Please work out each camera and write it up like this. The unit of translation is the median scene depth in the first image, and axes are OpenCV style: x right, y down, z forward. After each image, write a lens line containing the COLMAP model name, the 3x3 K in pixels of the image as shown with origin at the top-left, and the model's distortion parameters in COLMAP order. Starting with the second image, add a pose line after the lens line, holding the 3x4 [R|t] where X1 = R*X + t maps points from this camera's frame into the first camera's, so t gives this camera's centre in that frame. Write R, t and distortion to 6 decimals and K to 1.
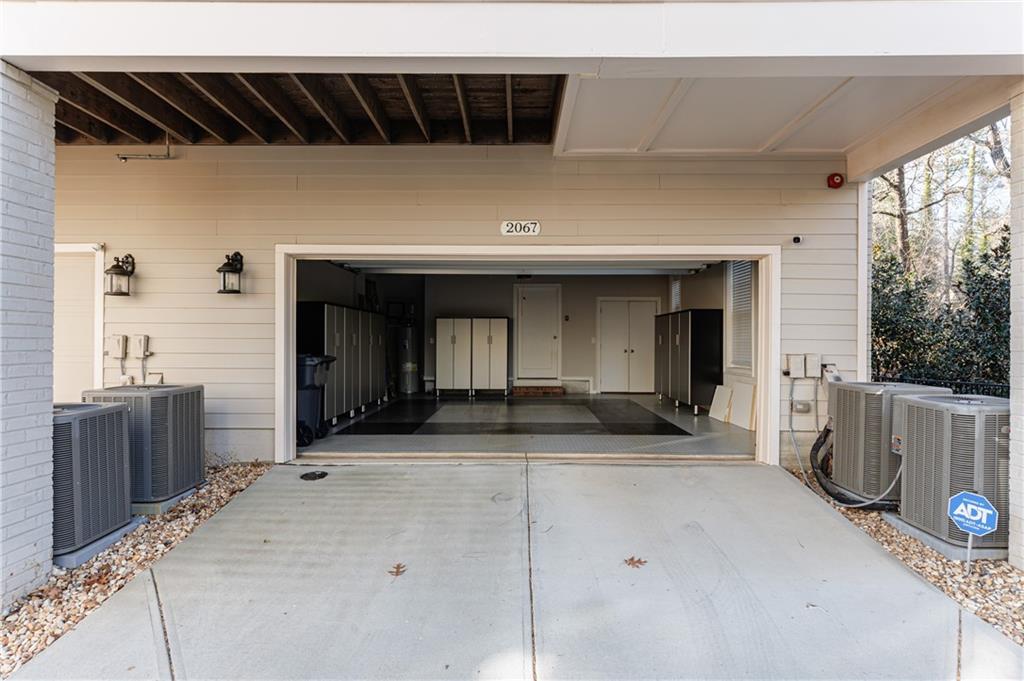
lens RADIAL K [[590.4, 0, 509.1], [0, 590.4, 343.6], [0, 0, 1]] dist [0.001631, -0.000007]
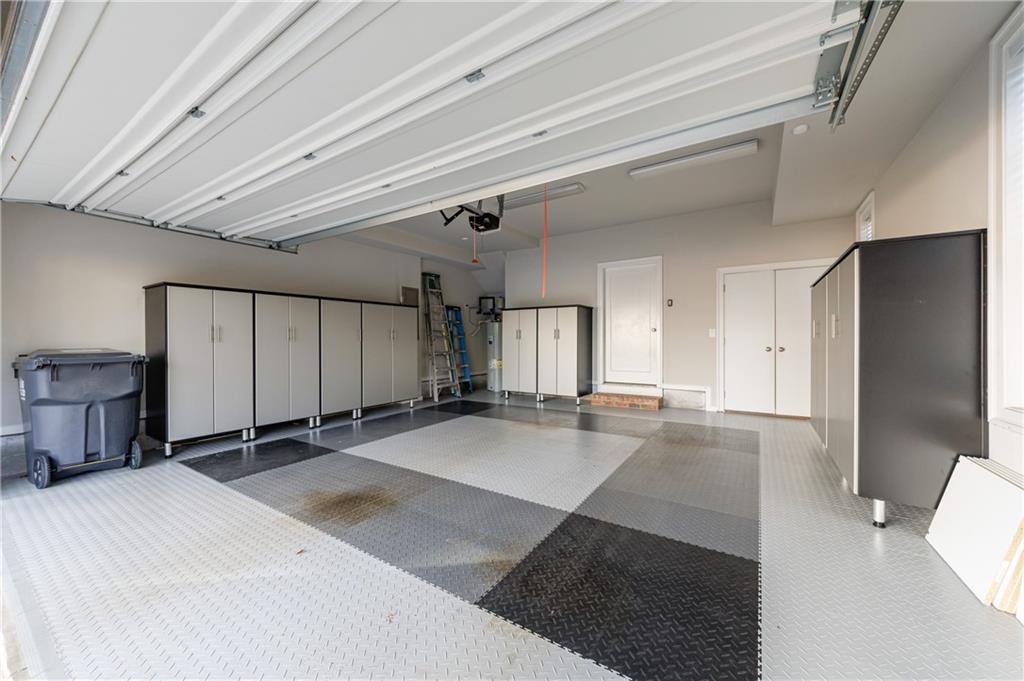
lens RADIAL K [[384.9, 0, 502.6], [0, 384.9, 341.5], [0, 0, 1]] dist [-0.007985, -0.000746]
pose [[0.830874, -0.002396, -0.556456, 0.189363], [0.004339, 0.999988, 0.002174, 0.002279], [0.556444, -0.004220, 0.830874, 0.499300]]
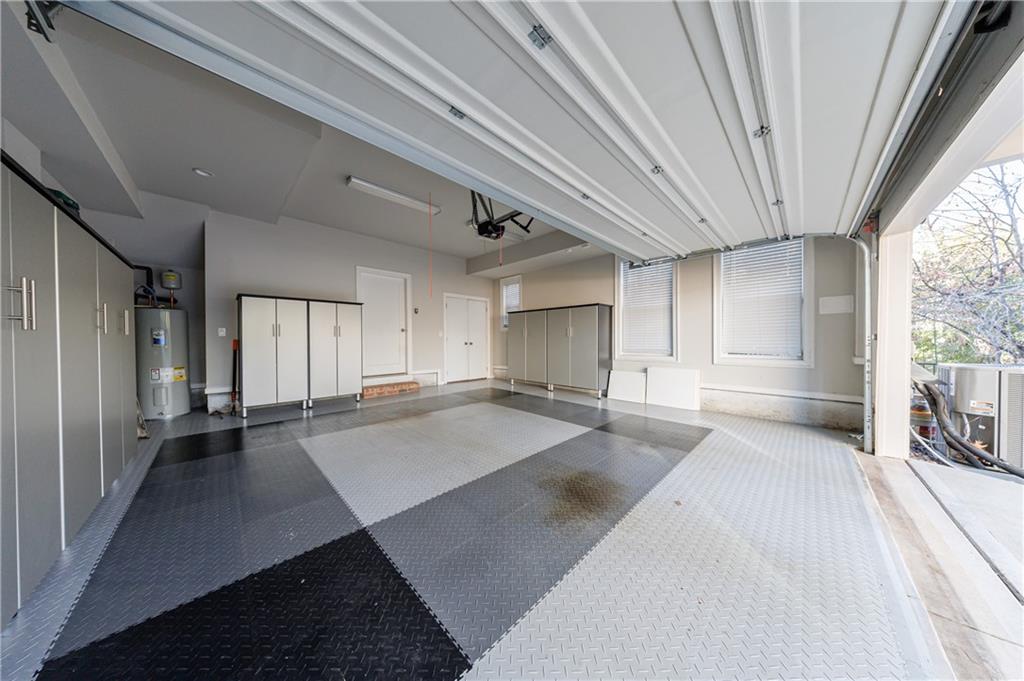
lens RADIAL K [[298.8, 0, 518.6], [0, 298.8, 341.7], [0, 0, 1]] dist [-0.003481, 0.000257]
pose [[0.689470, -0.009979, 0.724246, -0.143985], [0.008133, 0.999949, 0.006036, 0.006346], [-0.724269, 0.001728, 0.689515, 0.539674]]
